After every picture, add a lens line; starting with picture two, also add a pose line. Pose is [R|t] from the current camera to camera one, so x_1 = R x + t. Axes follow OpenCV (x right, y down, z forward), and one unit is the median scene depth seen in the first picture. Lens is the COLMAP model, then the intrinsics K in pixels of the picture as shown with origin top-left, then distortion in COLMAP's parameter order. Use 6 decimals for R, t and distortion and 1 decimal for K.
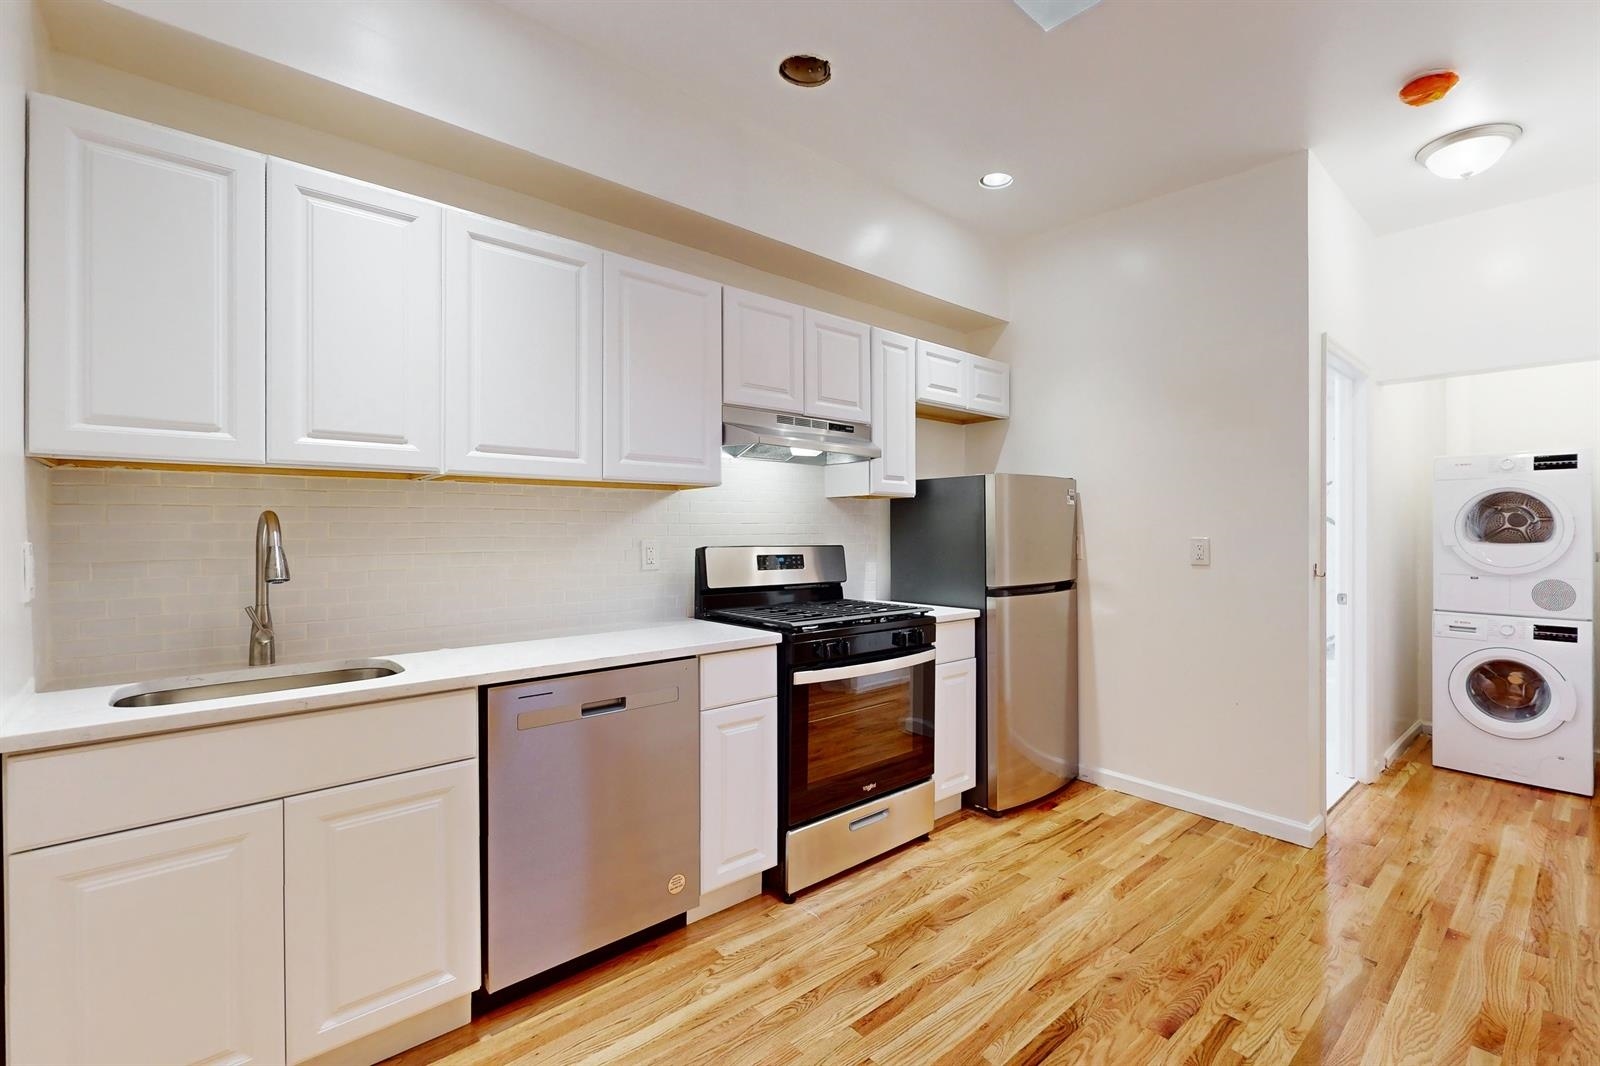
lens RADIAL K [[690.8, 0, 876.7], [0, 690.8, 523.9], [0, 0, 1]] dist [-0.006829, 0.000689]
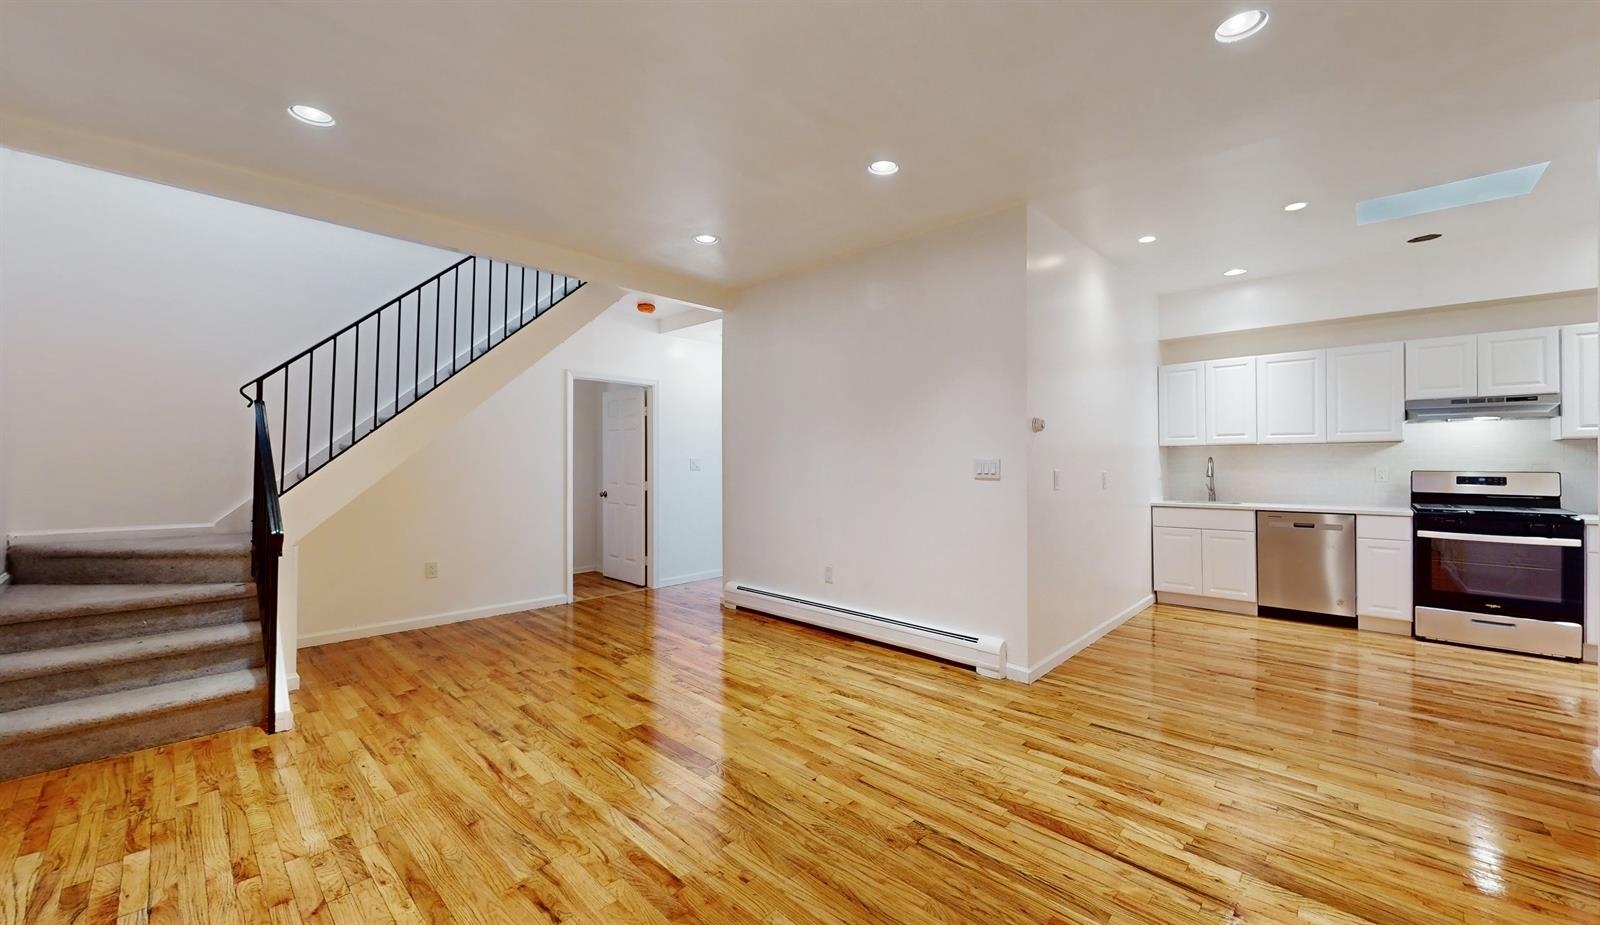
lens RADIAL K [[618.6, 0, 802.7], [0, 618.6, 455.0], [0, 0, 1]] dist [-0.001196, -0.000018]
pose [[0.055902, -0.012184, -0.998362, 1.804794], [0.010804, 0.999874, -0.011597, -0.012730], [0.998378, -0.010138, 0.056027, -1.058162]]
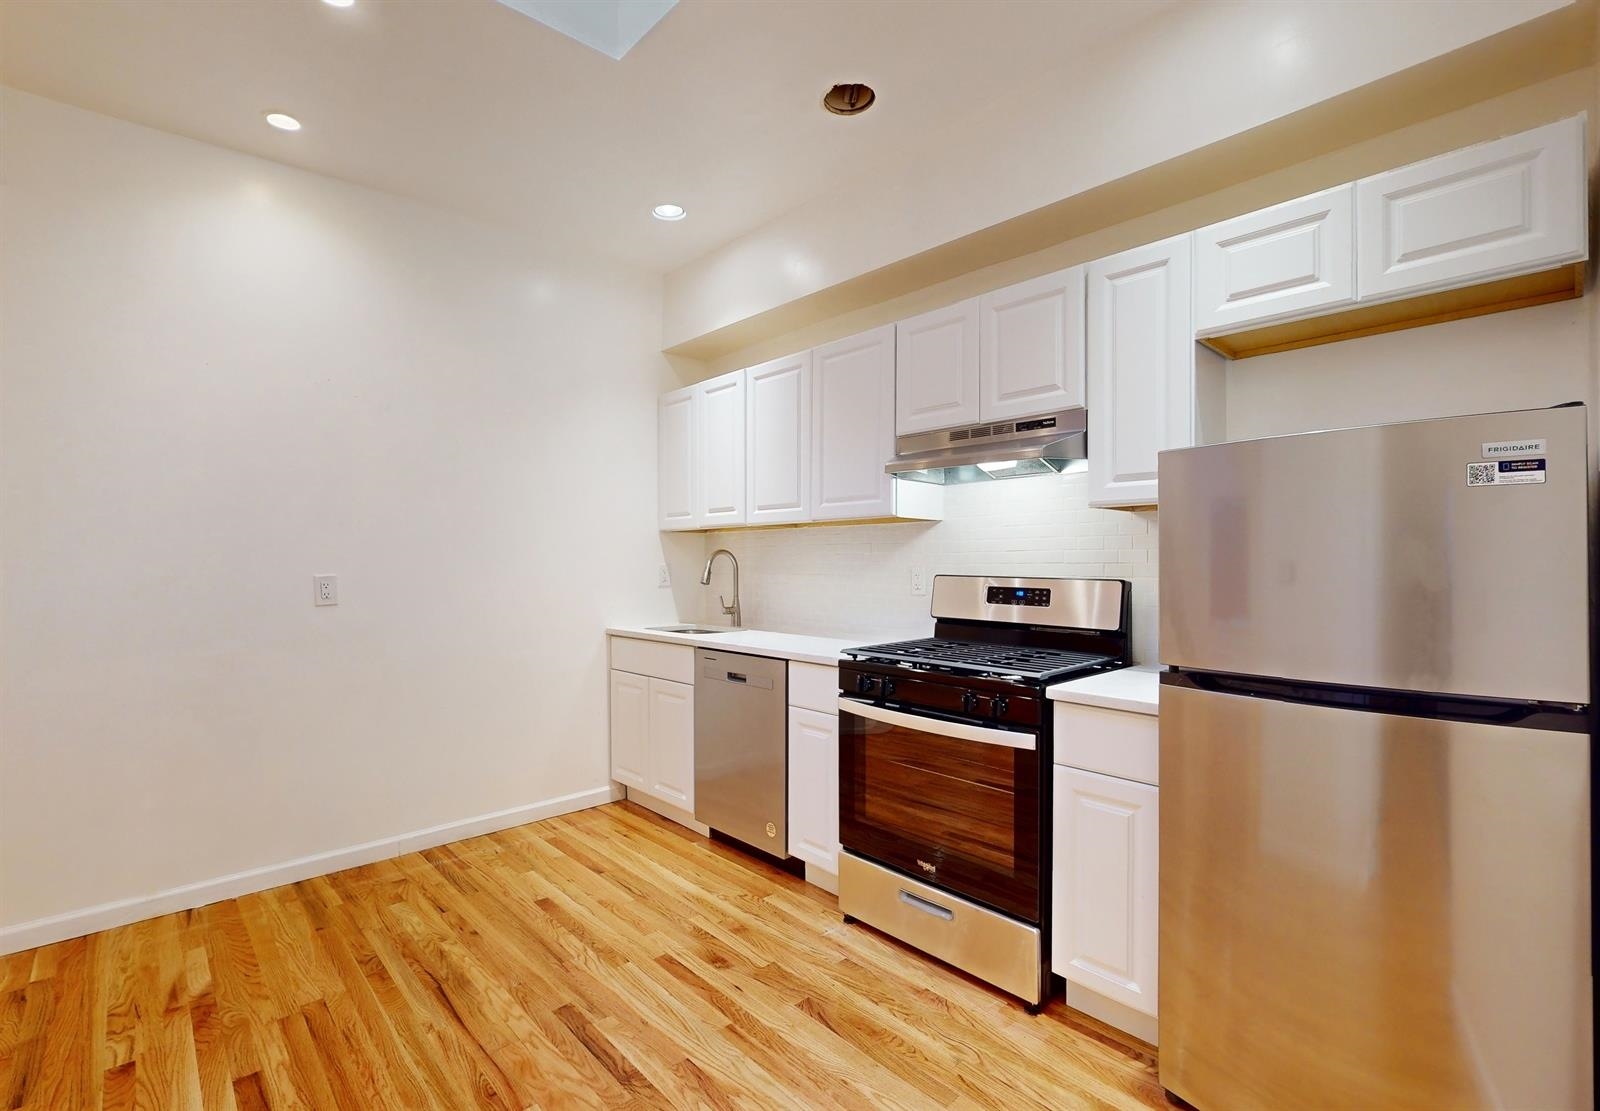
lens RADIAL K [[746.4, 0, 795.6], [0, 746.4, 553.5], [0, 0, 1]] dist [0.001364, -0.000034]
pose [[-0.025290, -0.007035, -0.999655, 1.087496], [0.010913, 0.999914, -0.007313, 0.009367], [0.999621, -0.011094, -0.025211, 1.049181]]
